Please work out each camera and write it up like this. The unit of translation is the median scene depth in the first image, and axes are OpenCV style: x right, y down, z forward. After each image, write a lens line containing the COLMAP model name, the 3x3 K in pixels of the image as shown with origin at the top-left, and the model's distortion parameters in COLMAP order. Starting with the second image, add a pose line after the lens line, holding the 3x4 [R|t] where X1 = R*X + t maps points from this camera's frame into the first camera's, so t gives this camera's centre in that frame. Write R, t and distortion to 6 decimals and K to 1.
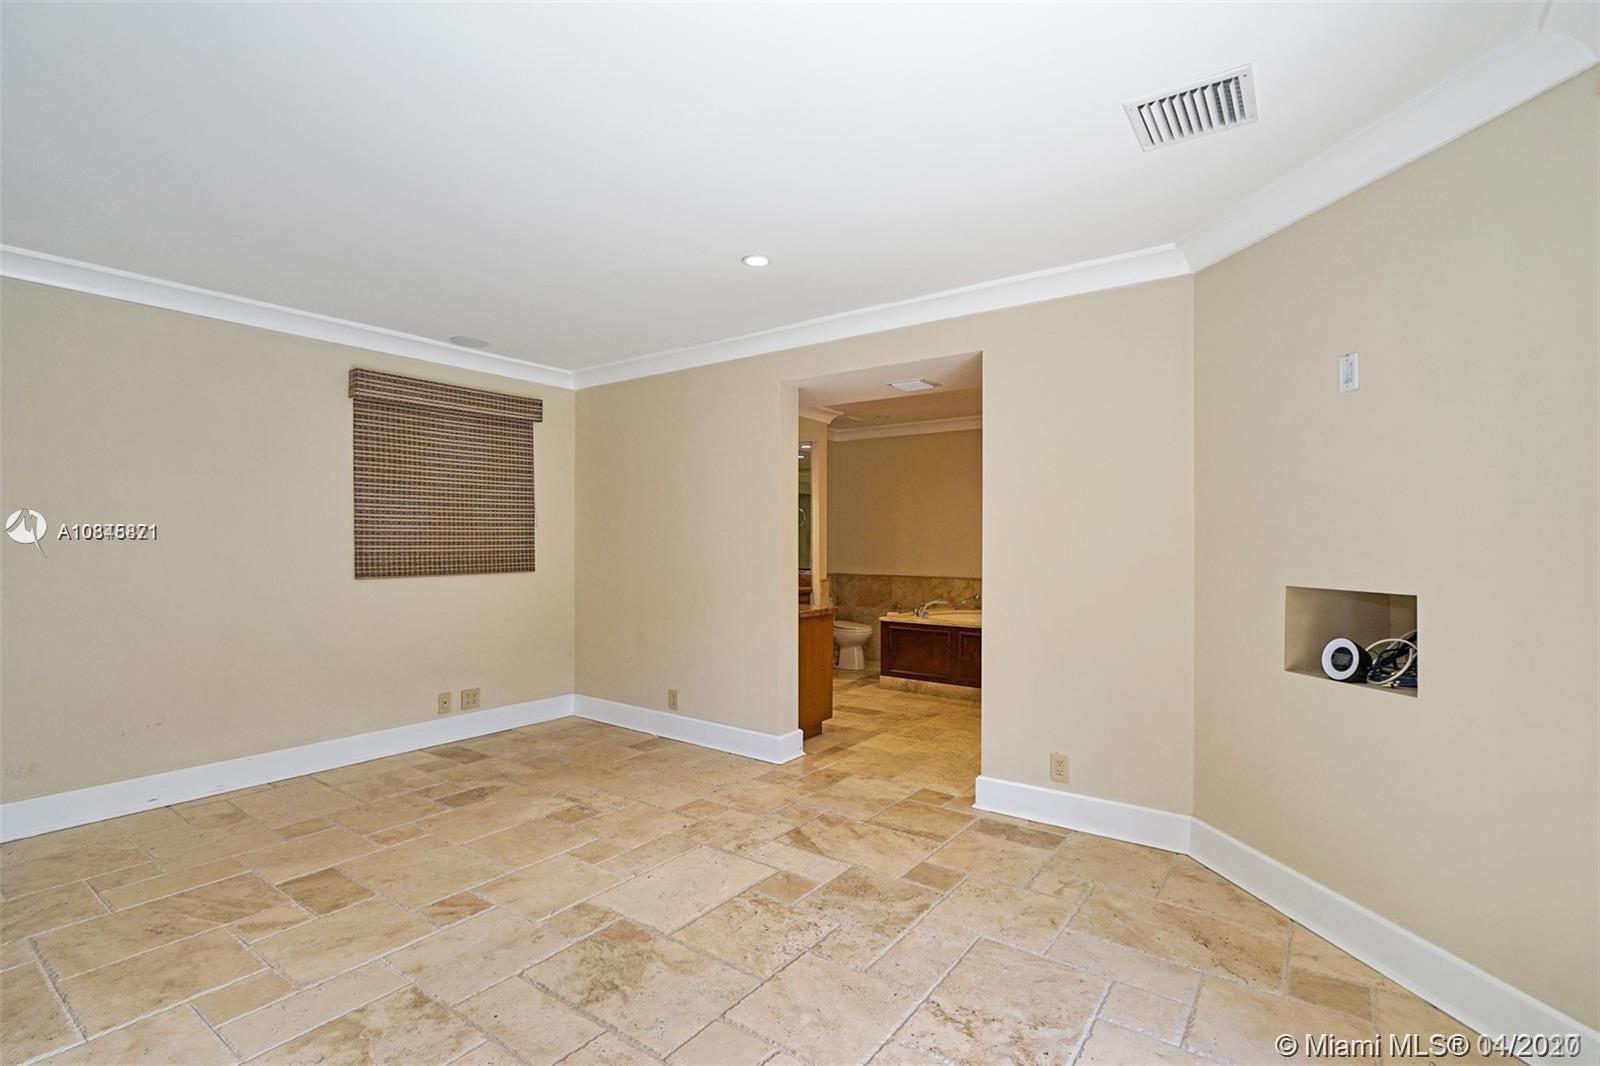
lens RADIAL K [[735.5, 0, 801.5], [0, 735.5, 538.6], [0, 0, 1]] dist [0.000442, 0.001058]
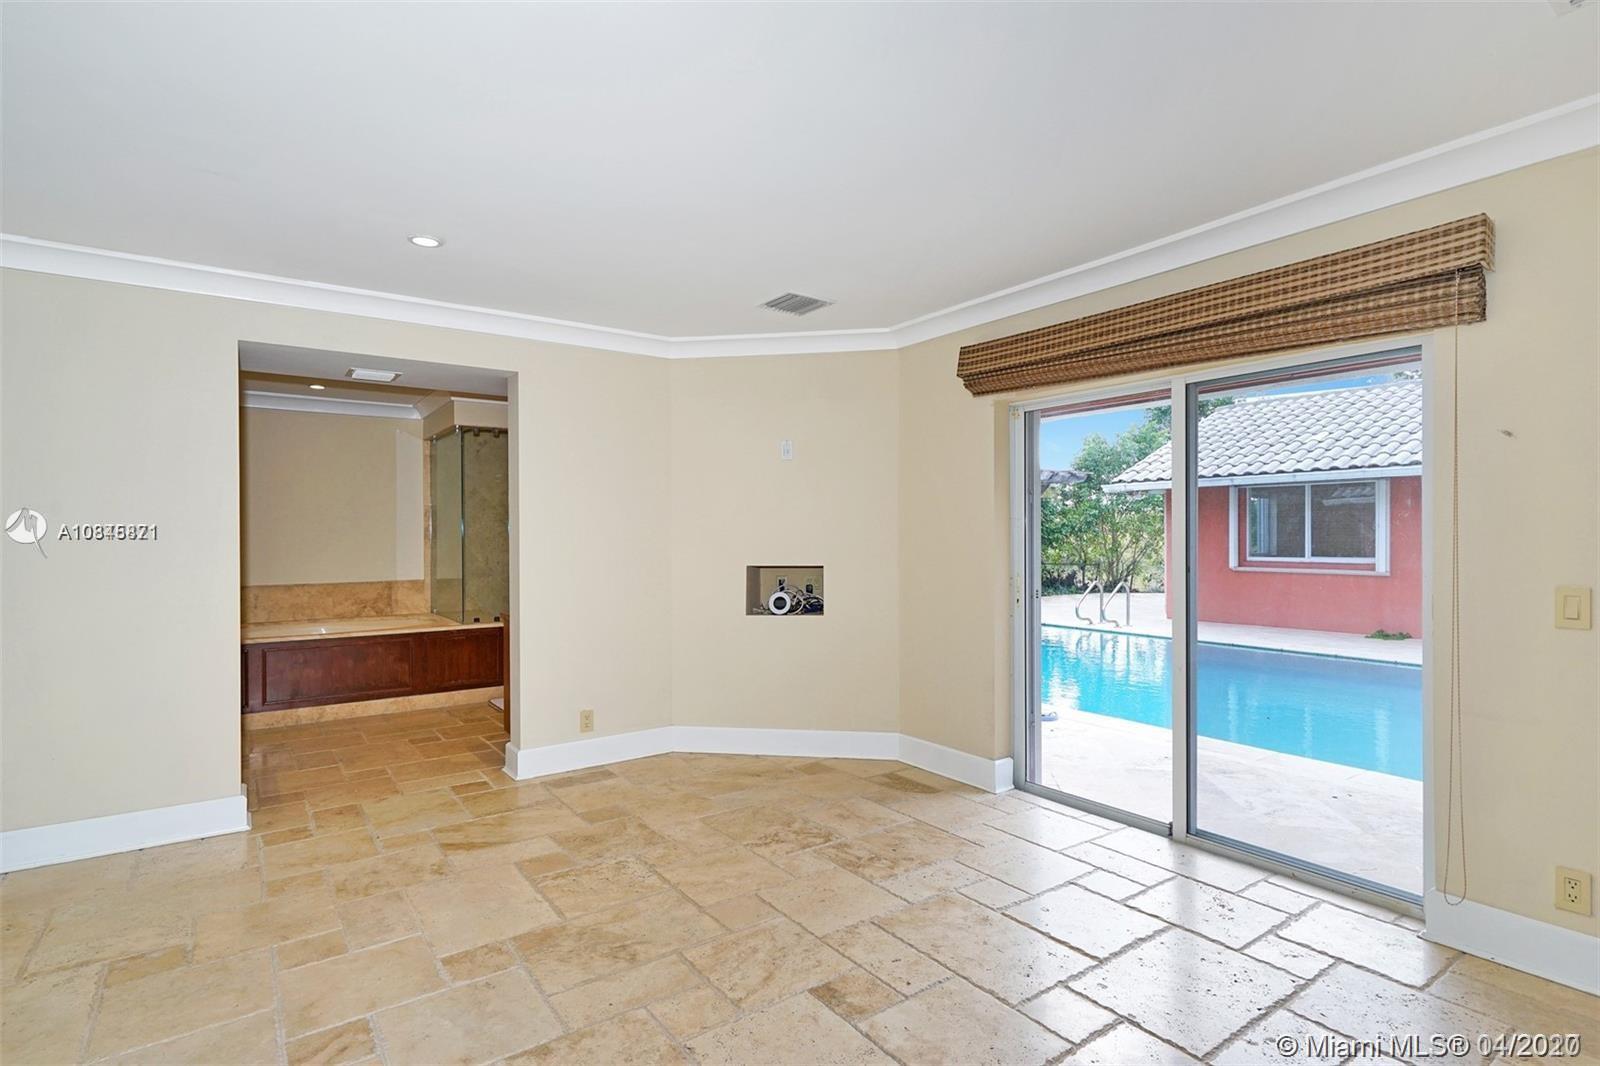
lens RADIAL K [[788.5, 0, 787.5], [0, 788.5, 542.9], [0, 0, 1]] dist [0.010417, 0.001020]
pose [[0.328564, -0.011249, 0.944415, -0.770312], [0.002720, 0.999936, 0.010963, -0.005967], [-0.944478, -0.001033, 0.328573, 0.224364]]
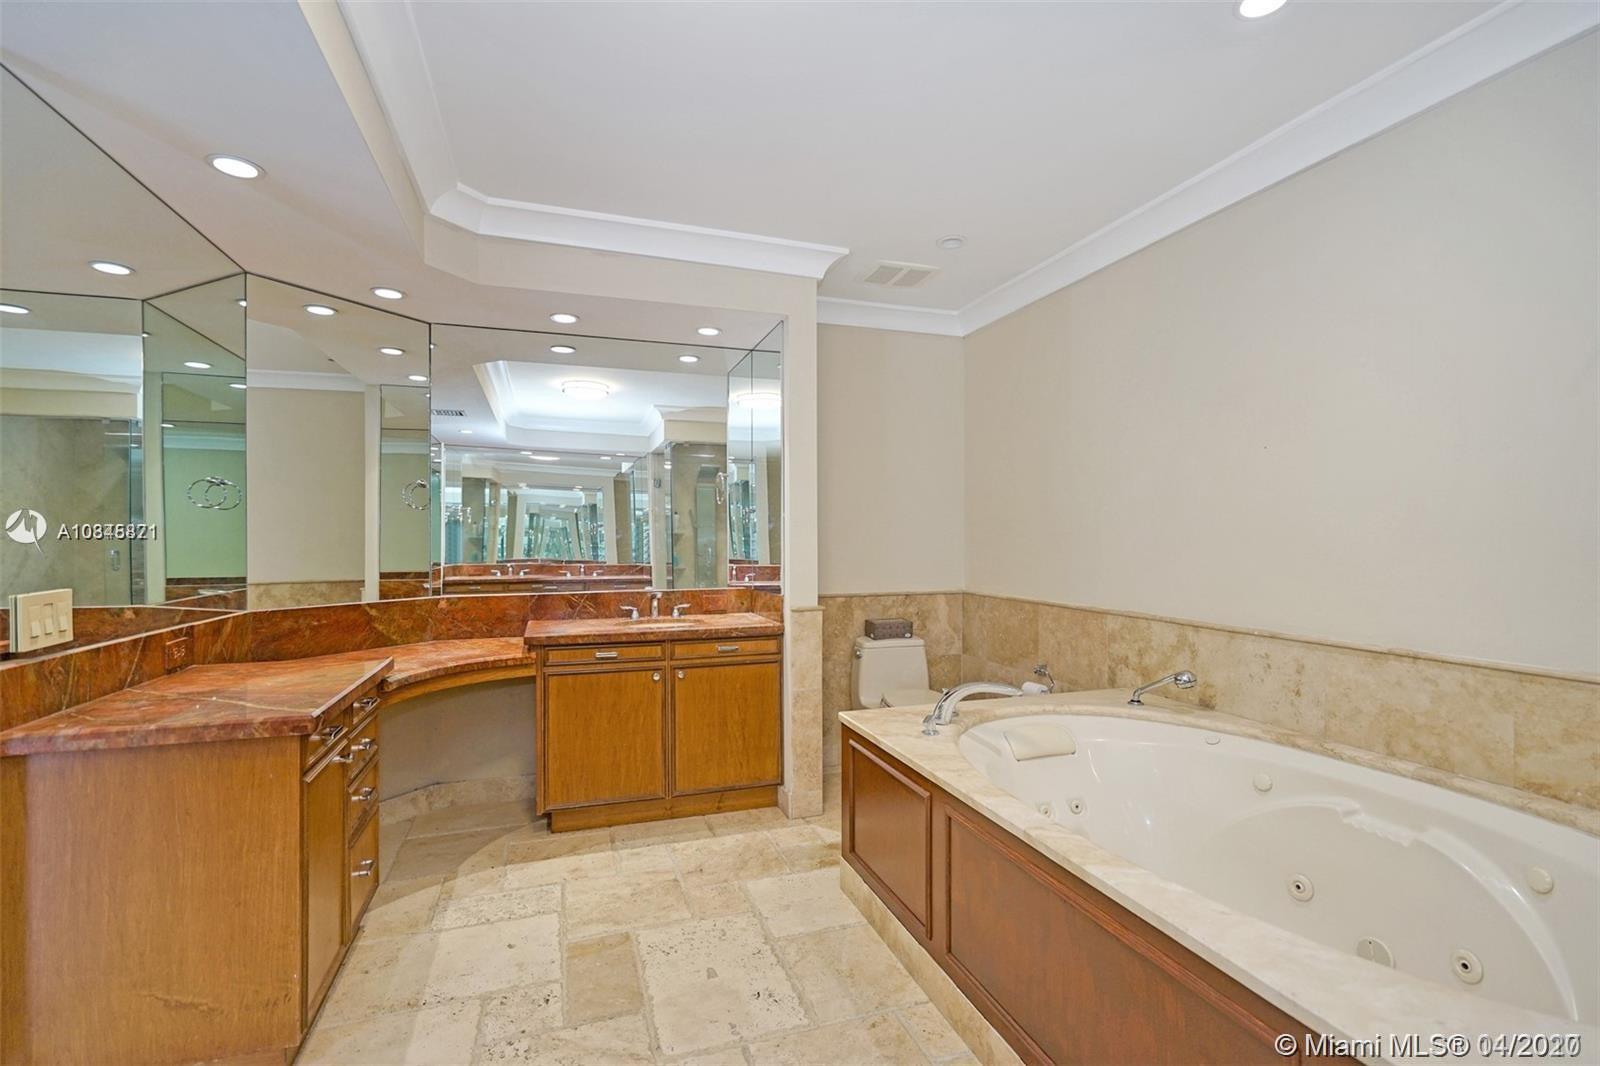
lens RADIAL K [[735.5, 0, 799.8], [0, 735.5, 533.7], [0, 0, 1]] dist [0.000442, 0.001058]
pose [[0.813253, -0.005253, -0.581887, 0.601311], [0.005731, 0.999983, -0.001017, 0.016550], [0.581882, -0.002507, 0.813269, 1.215662]]
